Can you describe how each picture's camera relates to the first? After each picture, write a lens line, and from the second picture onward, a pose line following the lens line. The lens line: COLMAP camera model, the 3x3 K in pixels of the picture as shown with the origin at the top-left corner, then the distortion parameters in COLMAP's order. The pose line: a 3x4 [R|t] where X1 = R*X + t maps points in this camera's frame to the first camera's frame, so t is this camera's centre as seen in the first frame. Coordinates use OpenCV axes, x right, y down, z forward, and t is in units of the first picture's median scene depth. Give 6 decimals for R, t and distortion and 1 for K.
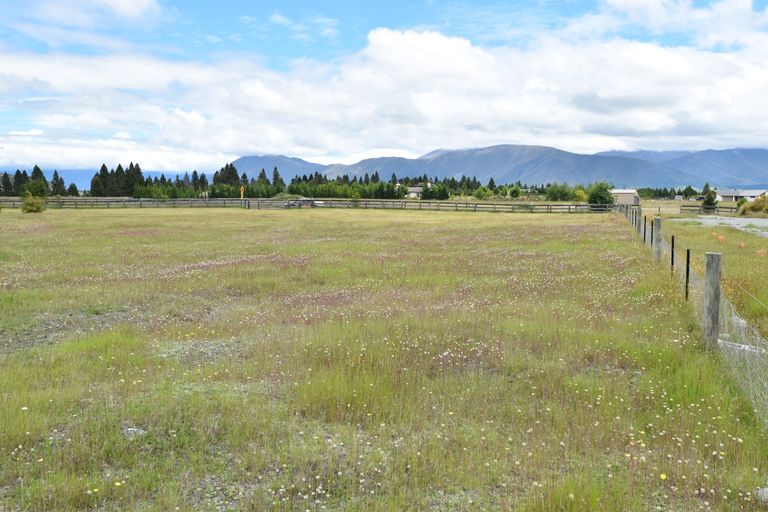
lens RADIAL K [[747.6, 0, 384.0], [0, 747.6, 256.0], [0, 0, 1]] dist [-0.094910, -0.001104]
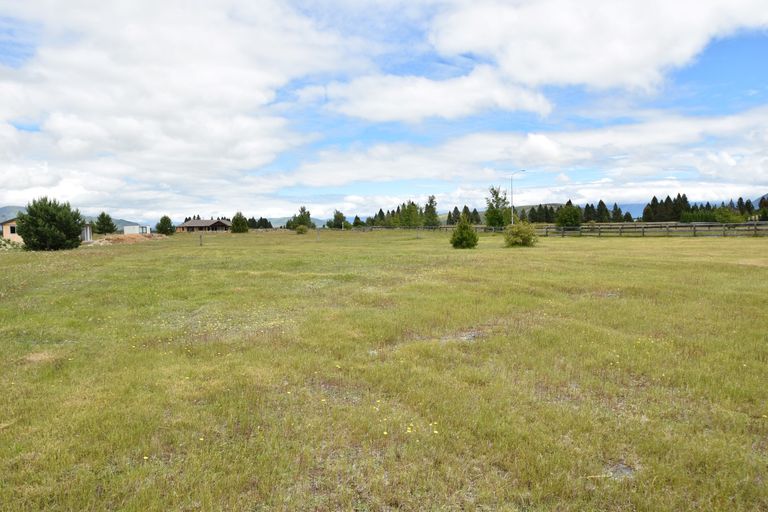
lens RADIAL K [[467.3, 0, 384.0], [0, 467.3, 256.0], [0, 0, 1]] dist [-0.005006, -0.027216]
pose [[0.630173, 0.030868, -0.775841, -0.047243], [-0.038641, 0.999218, 0.008370, -0.009903], [0.775492, 0.024705, 0.630873, 0.129625]]
